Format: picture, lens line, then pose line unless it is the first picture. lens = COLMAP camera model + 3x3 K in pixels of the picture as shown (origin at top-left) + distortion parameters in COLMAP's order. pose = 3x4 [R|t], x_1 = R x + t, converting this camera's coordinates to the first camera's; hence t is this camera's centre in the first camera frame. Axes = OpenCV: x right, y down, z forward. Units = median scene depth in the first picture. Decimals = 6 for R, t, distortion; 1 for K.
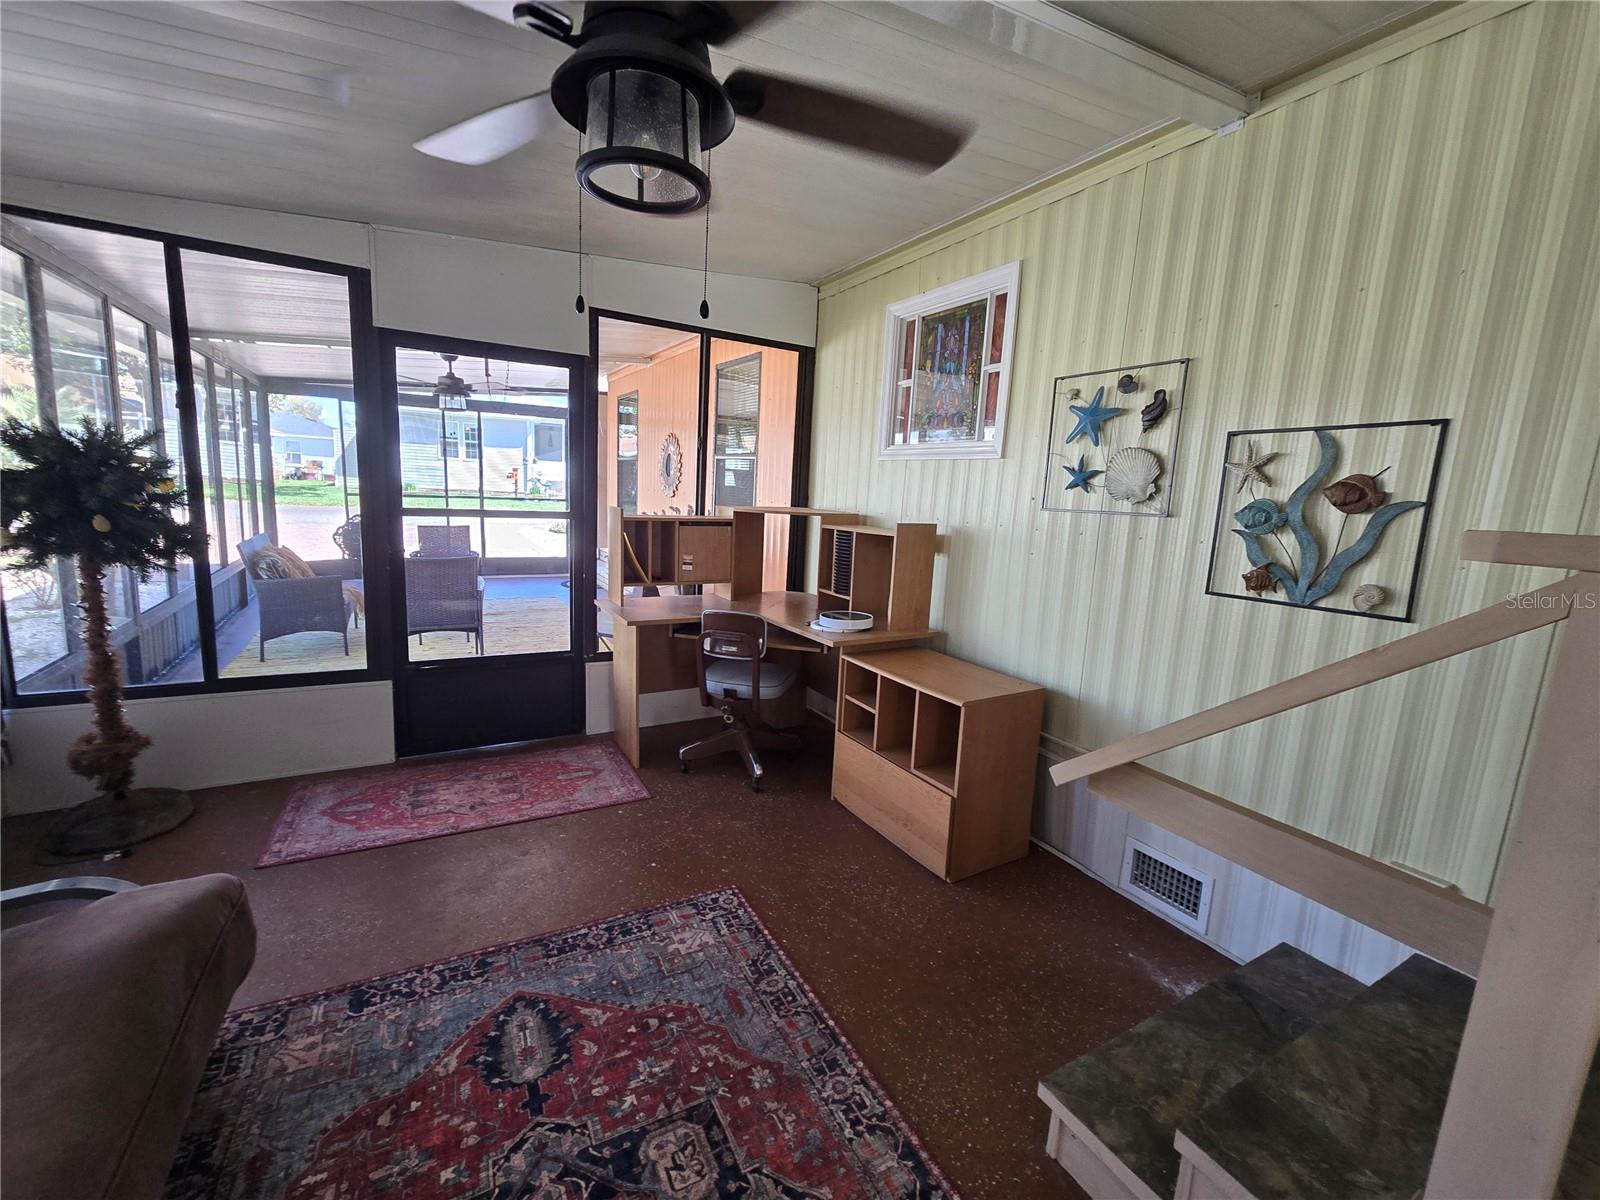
lens RADIAL K [[657.5, 0, 794.4], [0, 657.5, 604.2], [0, 0, 1]] dist [-0.002388, 0.000594]
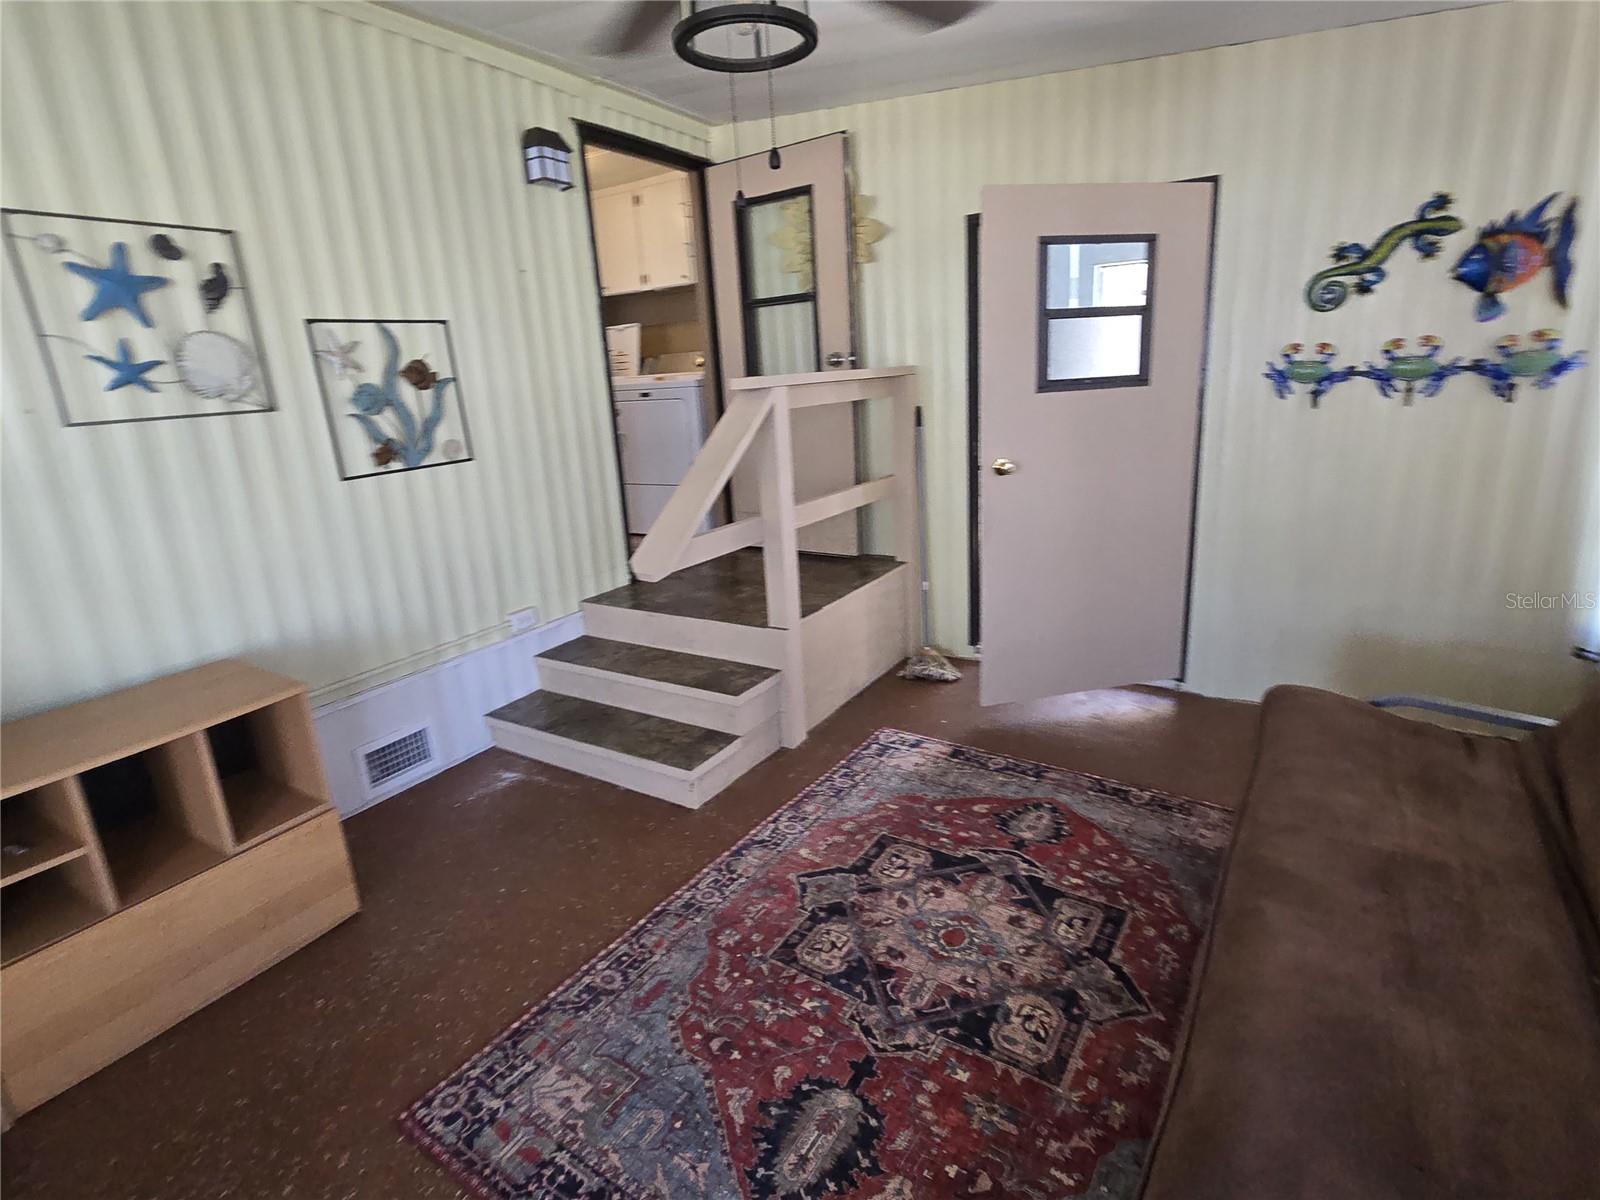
lens RADIAL K [[798.2, 0, 774.5], [0, 798.2, 597.8], [0, 0, 1]] dist [-0.006069, -0.000433]
pose [[-0.452608, -0.267190, 0.850738, -0.730189], [0.182937, 0.905938, 0.381852, -0.187395], [-0.872743, 0.328461, -0.361155, 0.852754]]
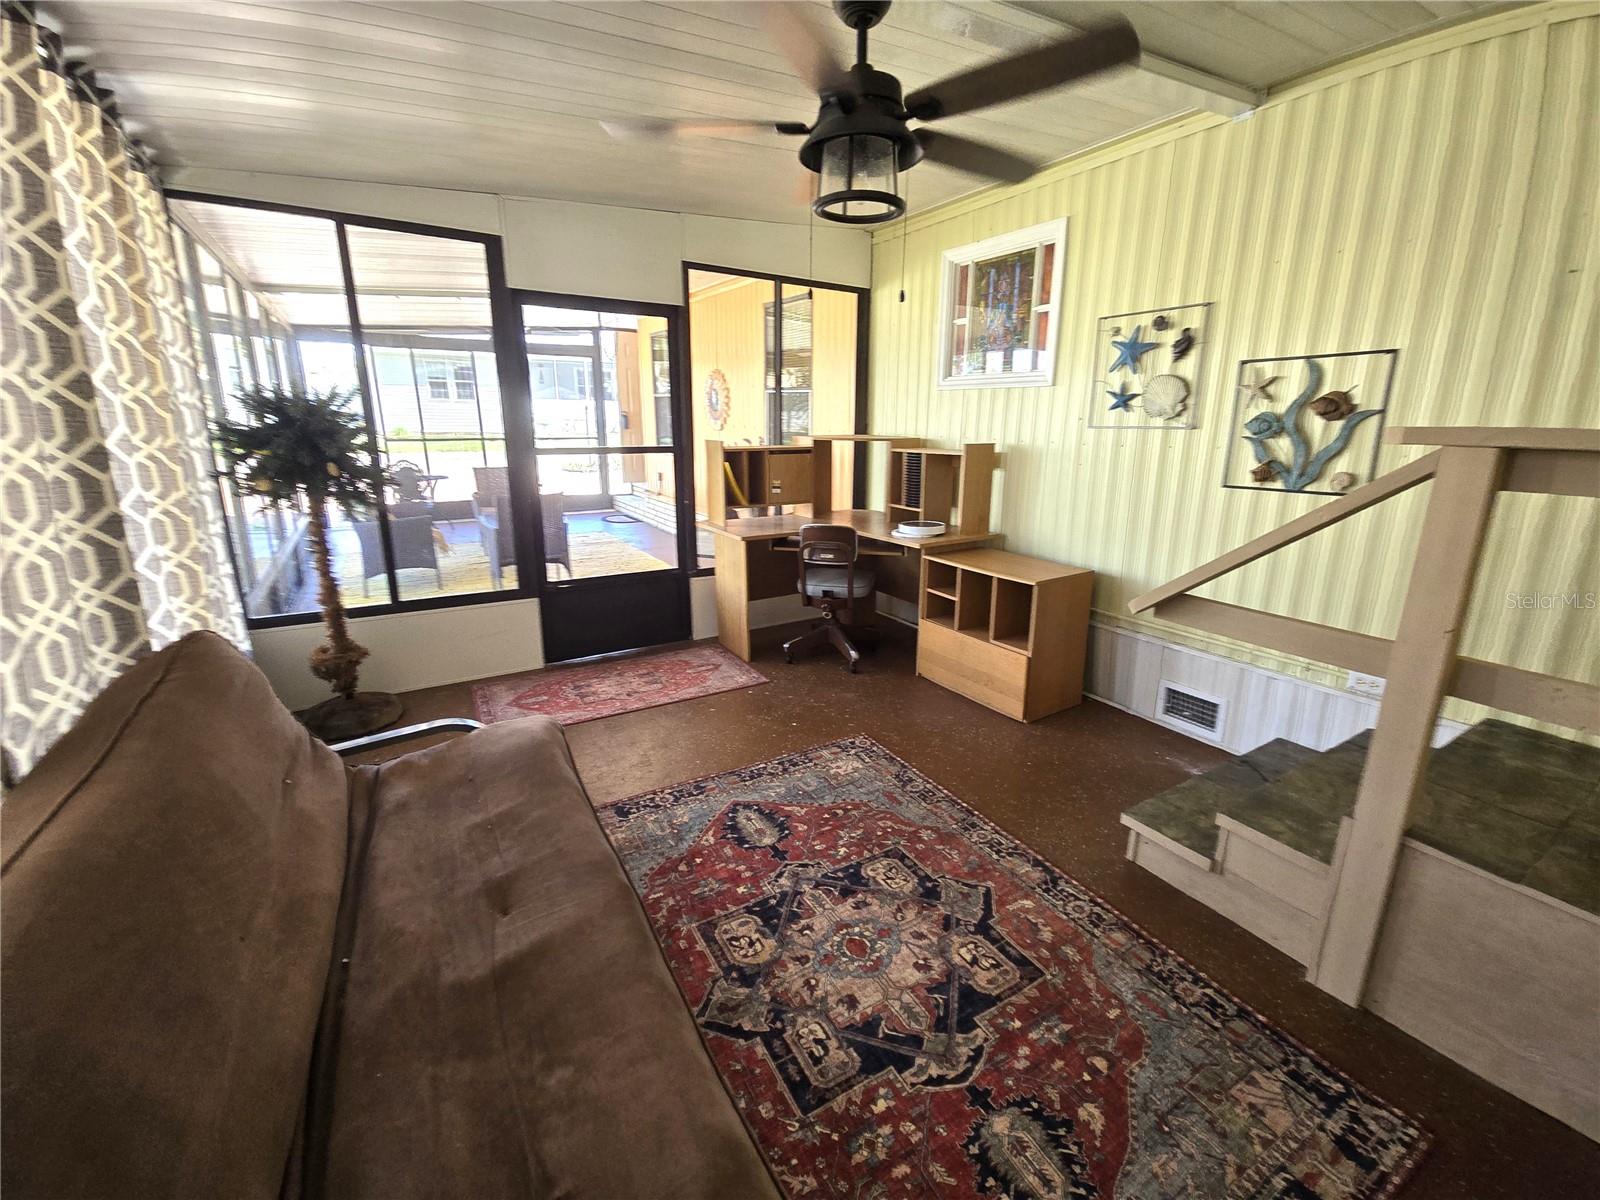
lens RADIAL K [[657.5, 0, 823.0], [0, 657.5, 587.7], [0, 0, 1]] dist [-0.002388, 0.000594]
pose [[0.997949, -0.049721, 0.040313, -0.216108], [0.046334, 0.995637, 0.080997, 0.037967], [-0.044164, -0.078963, 0.995899, -0.267131]]
